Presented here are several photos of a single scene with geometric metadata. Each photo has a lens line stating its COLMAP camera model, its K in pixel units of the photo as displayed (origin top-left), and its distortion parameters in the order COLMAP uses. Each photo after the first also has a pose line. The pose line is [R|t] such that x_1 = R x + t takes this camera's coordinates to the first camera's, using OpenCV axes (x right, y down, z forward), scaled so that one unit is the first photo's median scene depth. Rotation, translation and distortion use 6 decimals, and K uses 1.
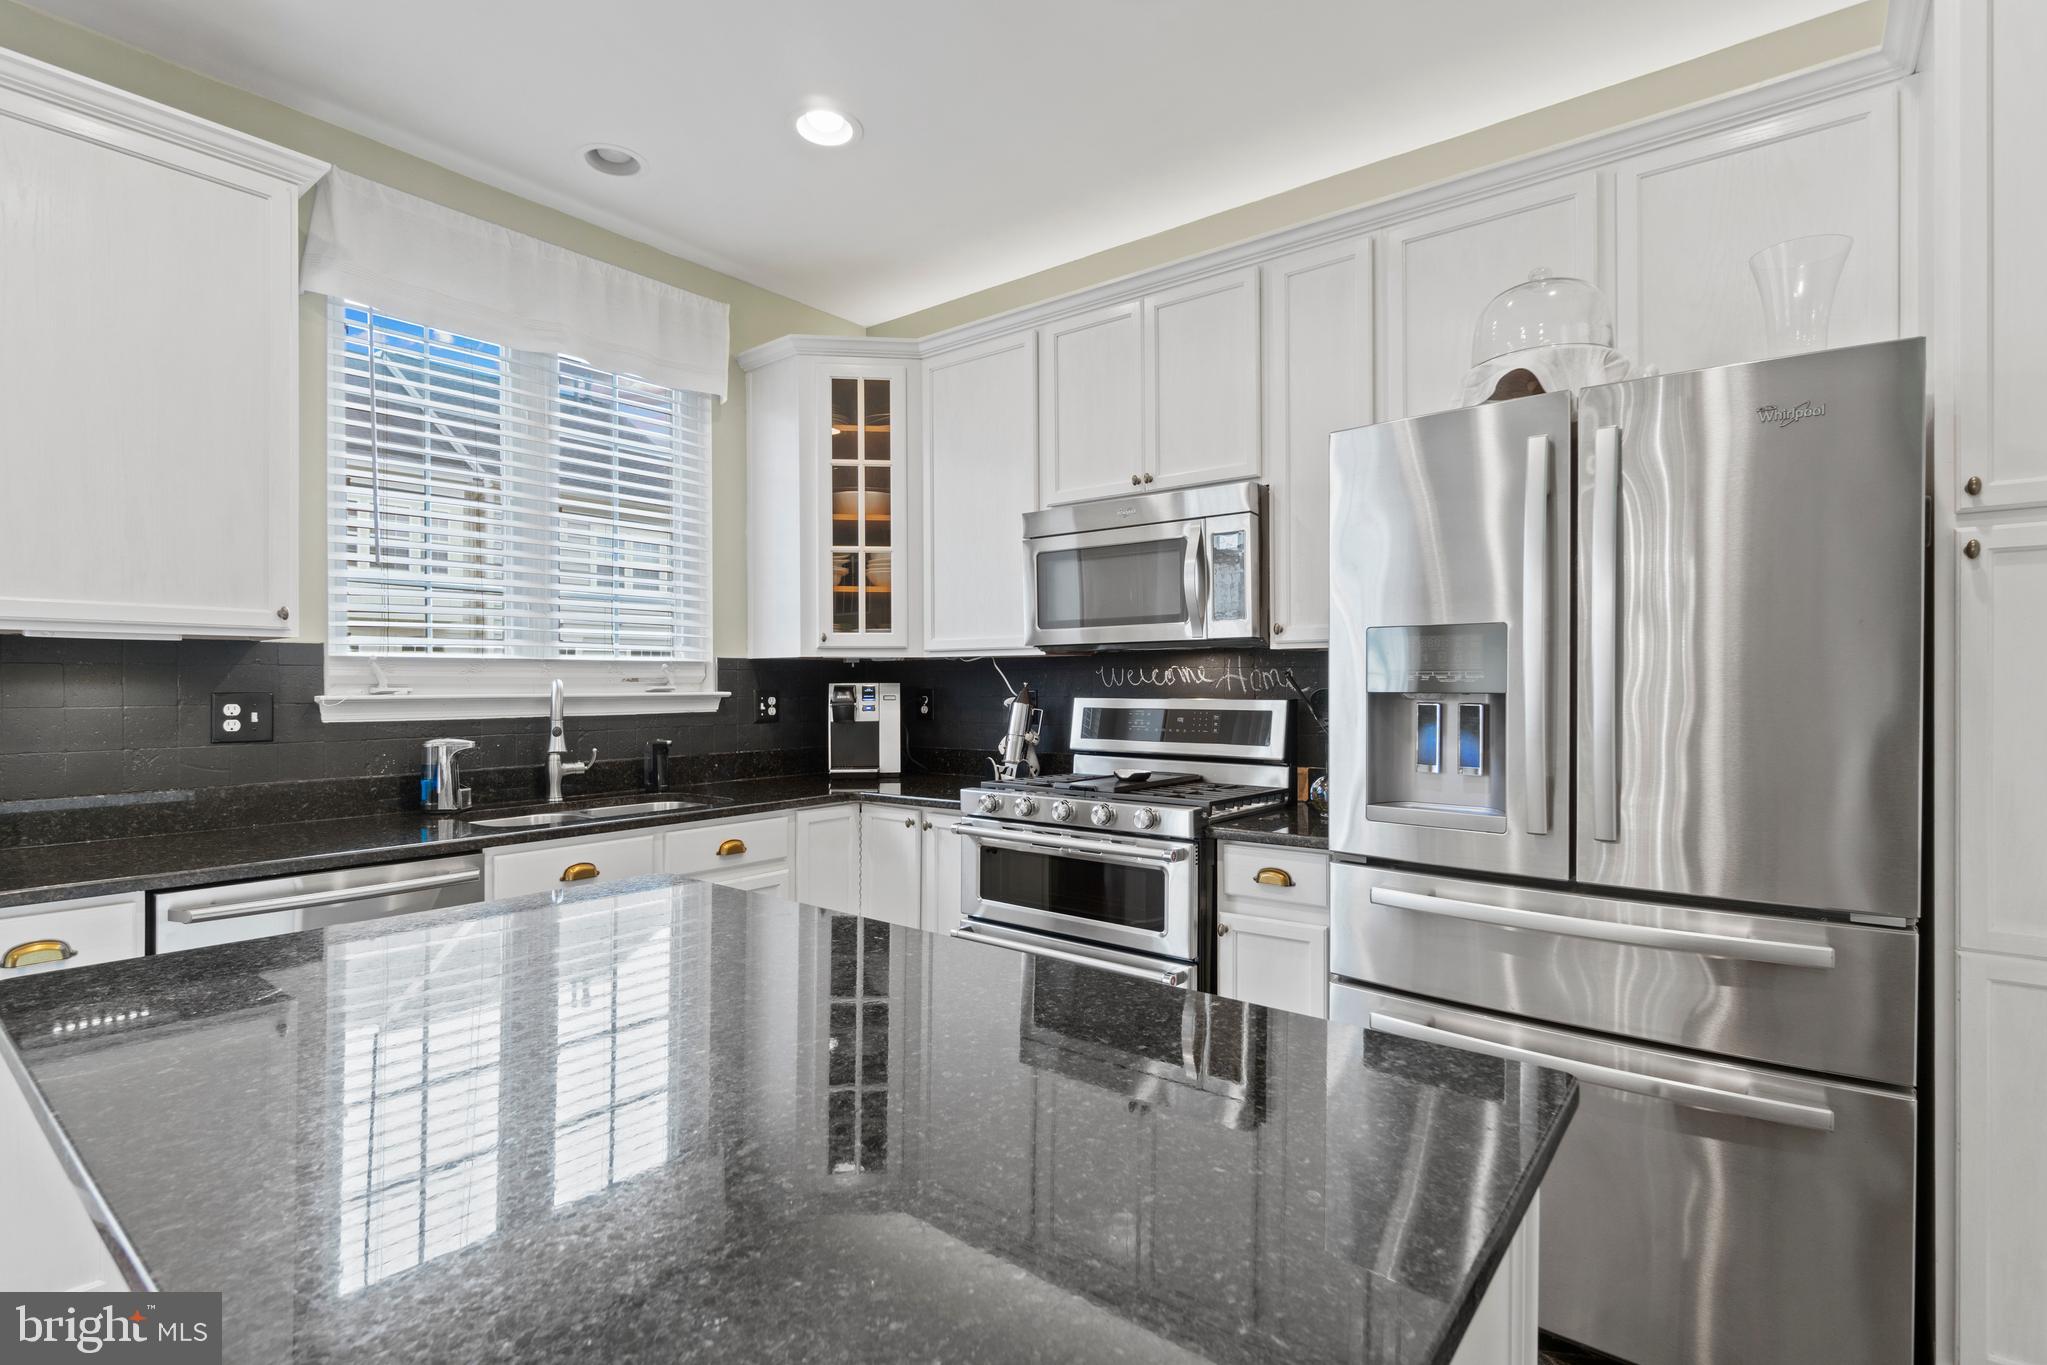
lens RADIAL K [[982.9, 0, 1011.6], [0, 982.9, 678.9], [0, 0, 1]] dist [-0.005991, -0.000059]
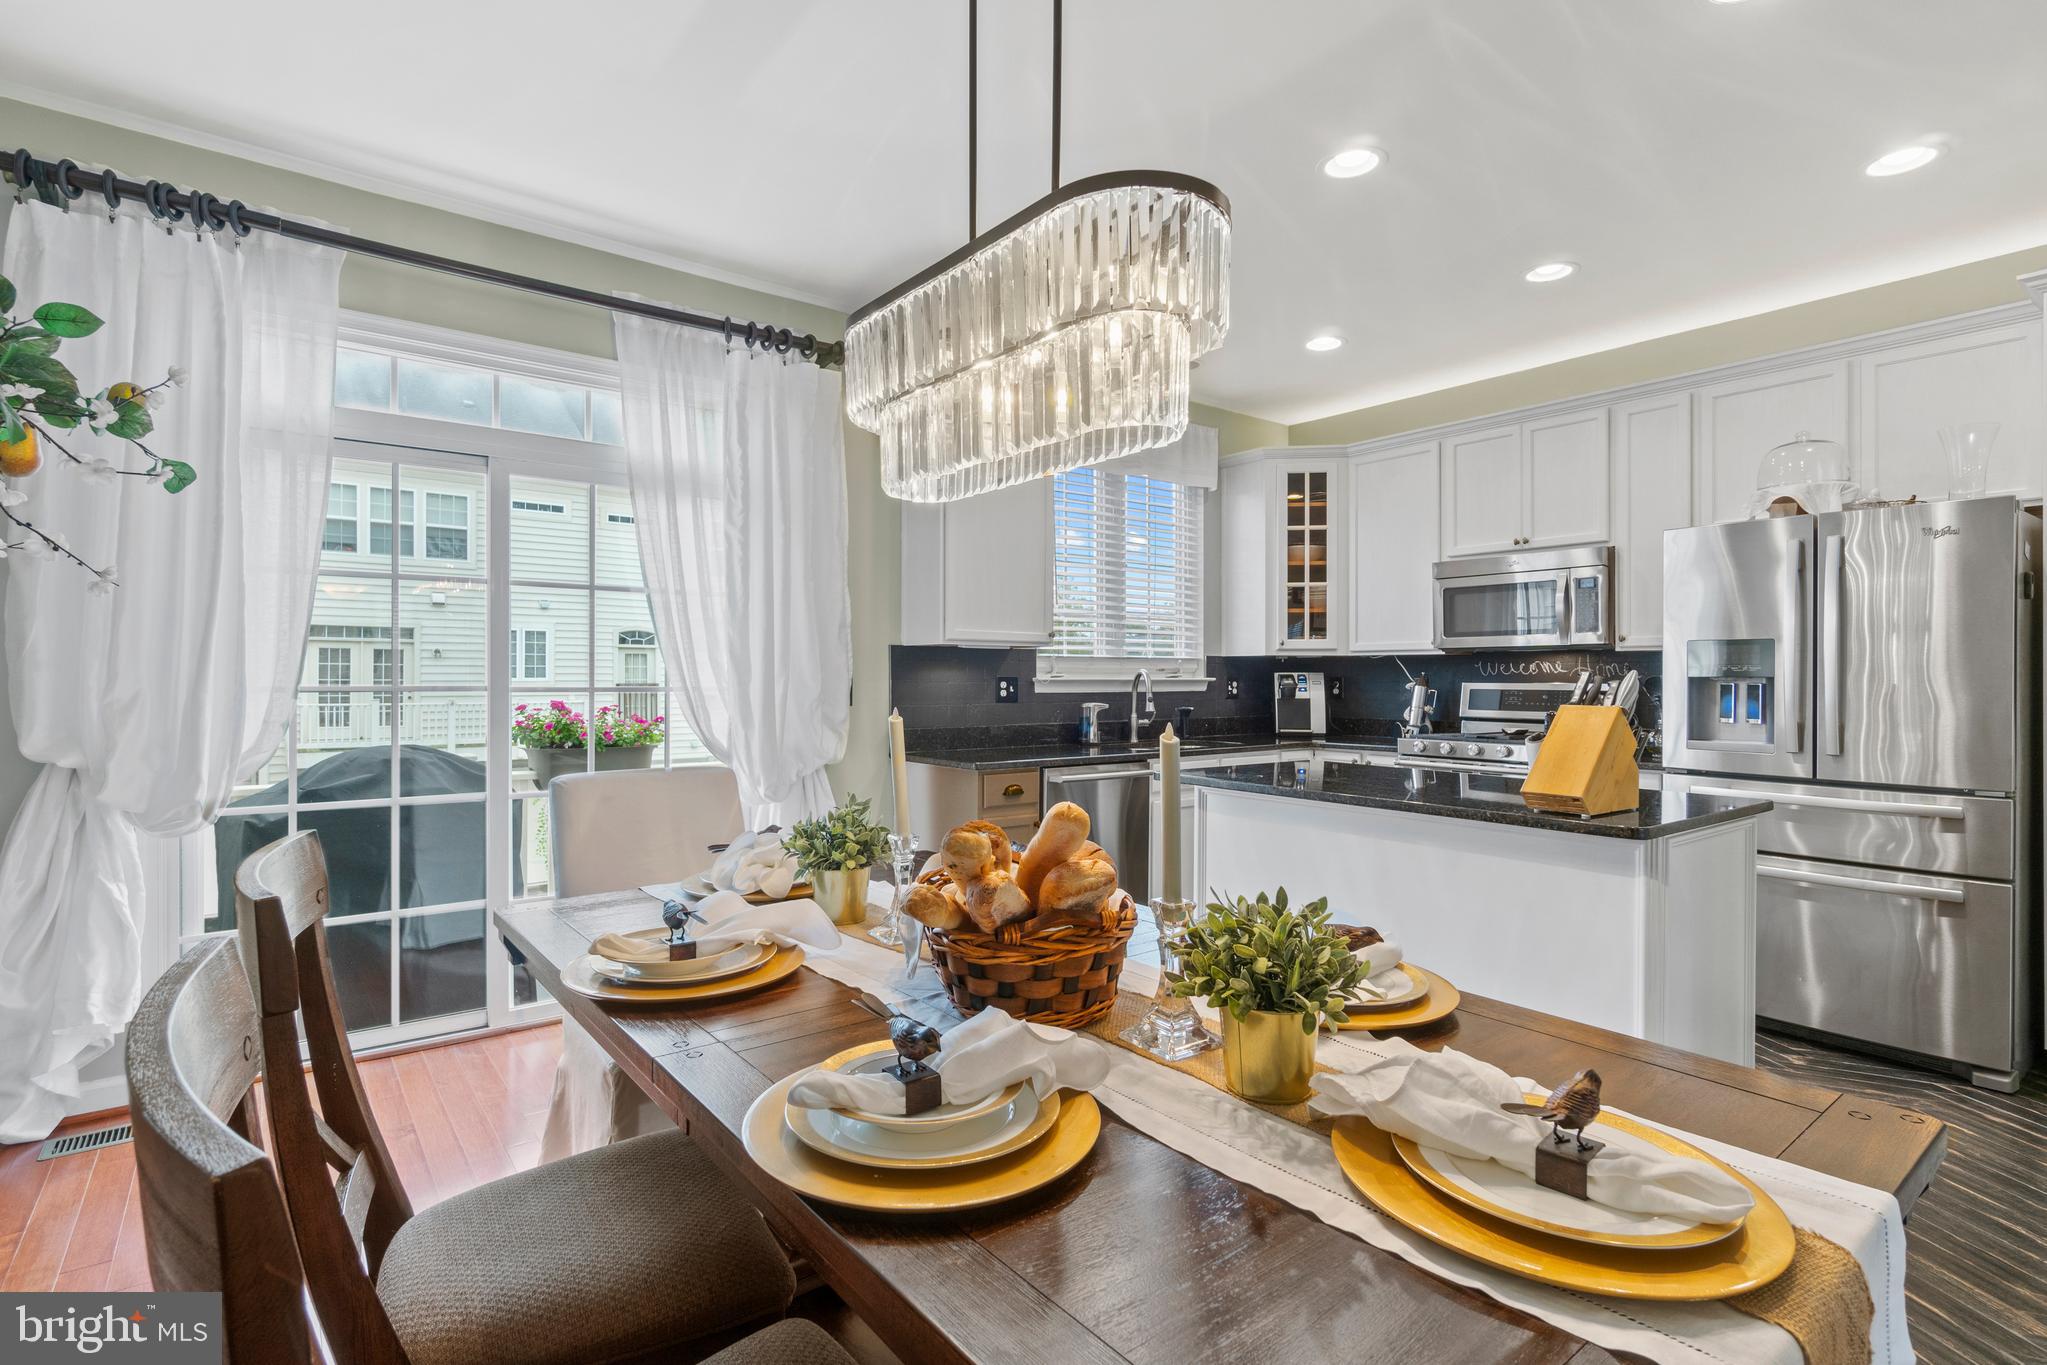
lens RADIAL K [[982.9, 0, 1011.6], [0, 982.9, 678.9], [0, 0, 1]] dist [-0.005991, -0.000059]
pose [[0.970346, 0.004522, -0.241679, -0.233842], [-0.002836, 0.999969, 0.007323, 0.004725], [0.241705, -0.006421, 0.970329, -0.598983]]
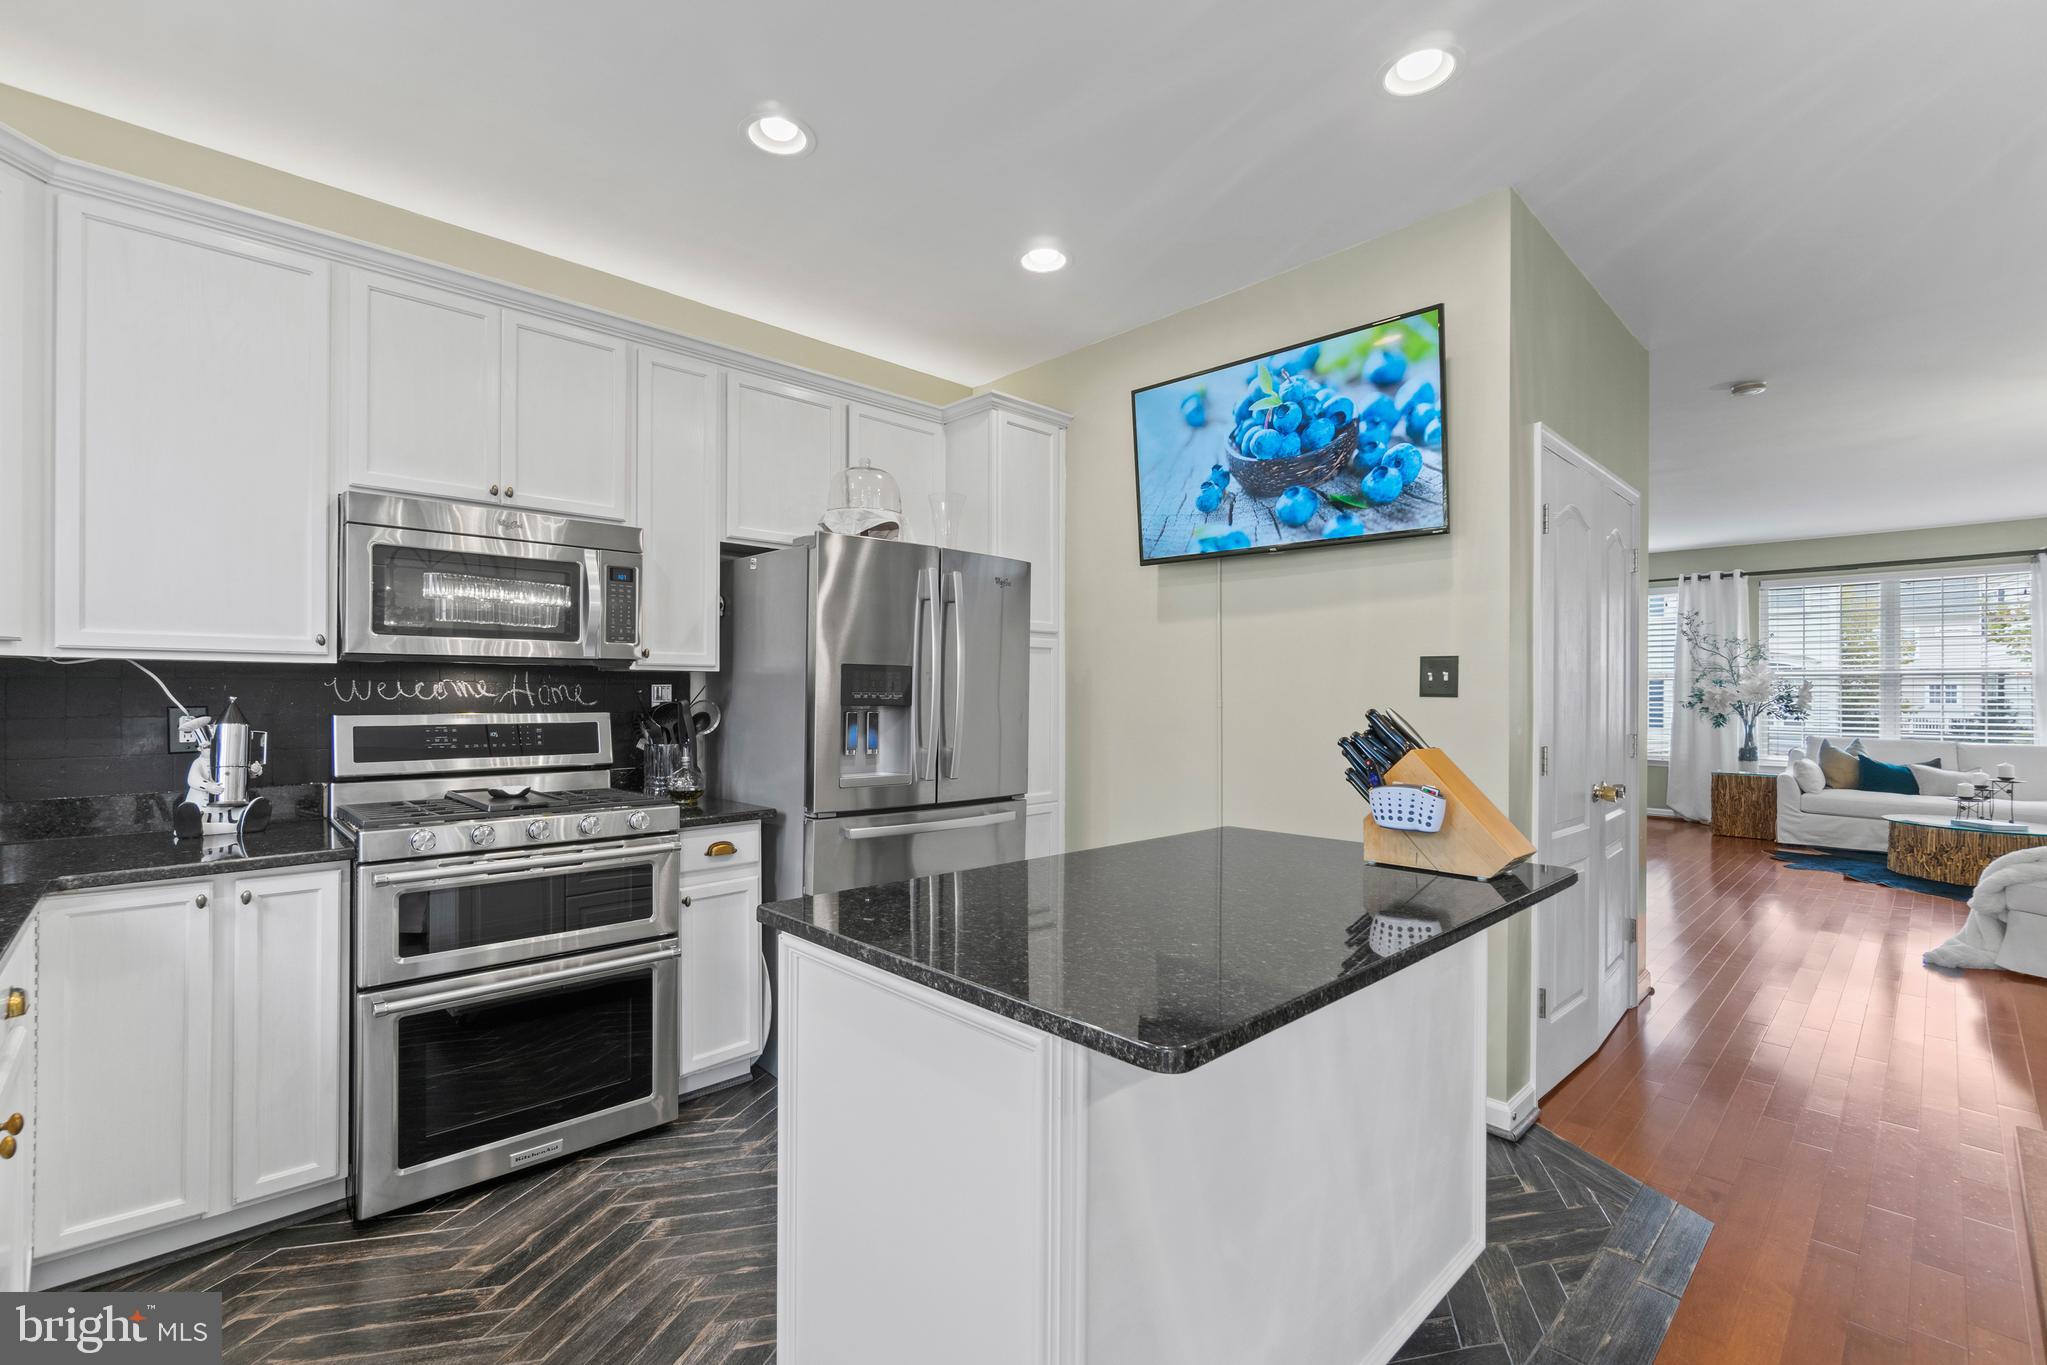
lens RADIAL K [[887.8, 0, 1006.5], [0, 887.8, 692.3], [0, 0, 1]] dist [-0.004203, 0.000131]
pose [[0.139895, 0.003654, 0.990160, -0.581983], [-0.009364, 0.999953, -0.002367, -0.003688], [-0.990122, -0.008941, 0.139923, 0.320307]]
